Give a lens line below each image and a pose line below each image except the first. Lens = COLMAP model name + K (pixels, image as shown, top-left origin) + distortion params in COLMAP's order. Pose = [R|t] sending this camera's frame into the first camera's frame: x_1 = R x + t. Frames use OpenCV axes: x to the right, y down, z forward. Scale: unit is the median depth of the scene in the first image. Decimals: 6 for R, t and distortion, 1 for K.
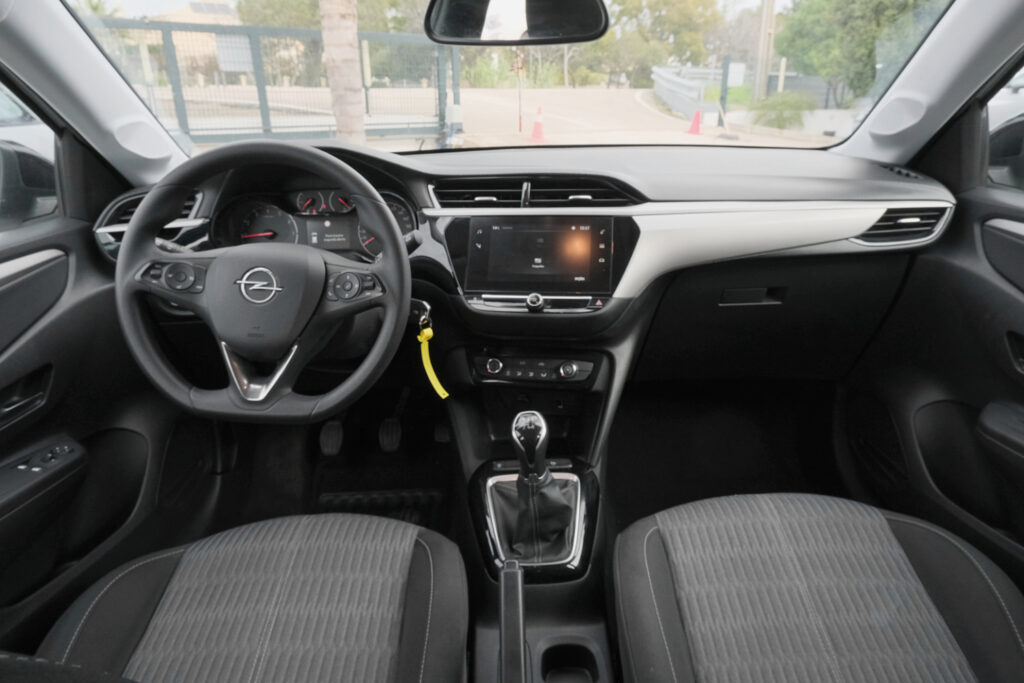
lens RADIAL K [[661.6, 0, 512.0], [0, 661.6, 341.5], [0, 0, 1]] dist [0.016763, 0.005432]
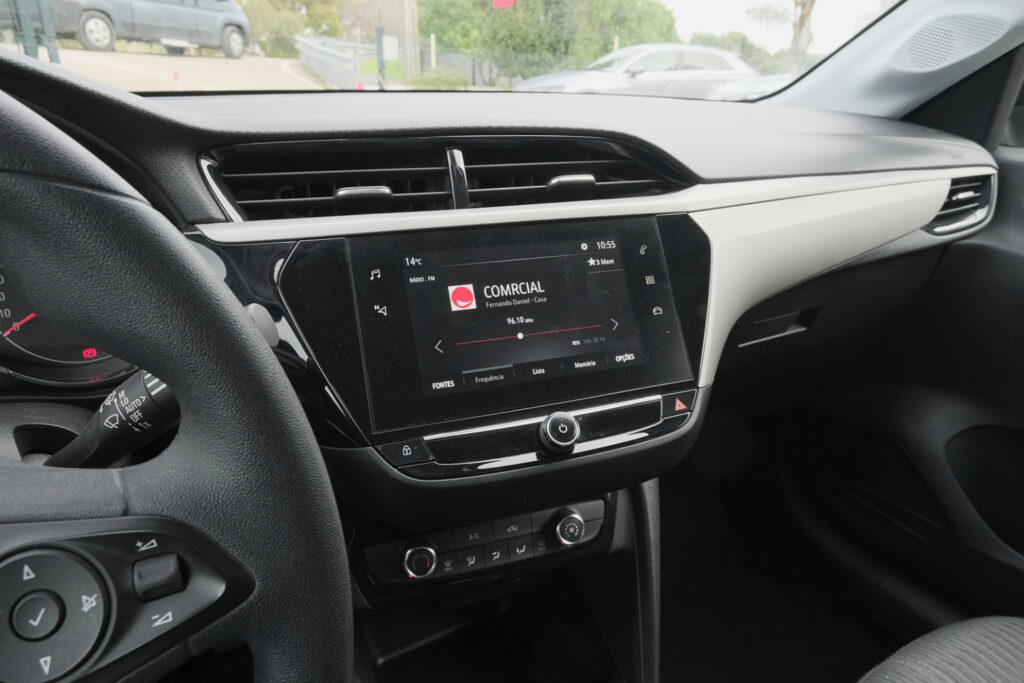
lens RADIAL K [[662.0, 0, 515.7], [0, 662.0, 328.9], [0, 0, 1]] dist [0.000330, -0.000260]
pose [[0.870738, -0.144675, 0.469982, -0.167738], [0.138257, 0.989215, 0.048363, -0.140865], [-0.471911, 0.022867, 0.881350, 0.608923]]
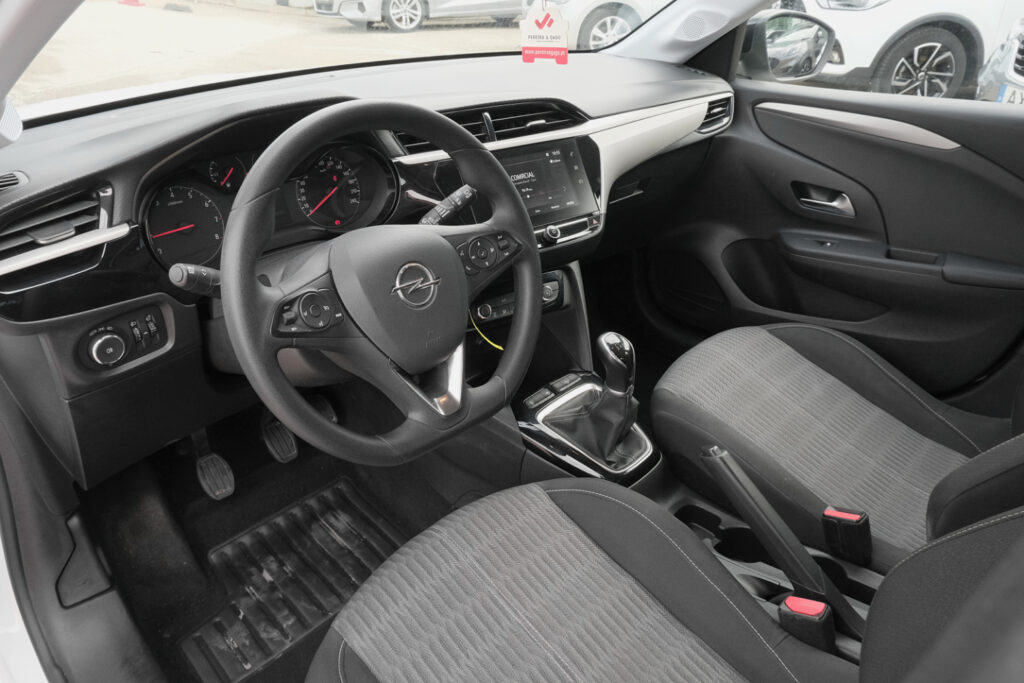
lens RADIAL K [[724.5, 0, 512.0], [0, 724.5, 341.5], [0, 0, 1]] dist [-0.001353, -0.000210]
pose [[0.714542, -0.313124, 0.625606, -0.708419], [0.226635, 0.949625, 0.216446, -0.148905], [-0.661866, -0.012875, 0.749512, 0.202896]]
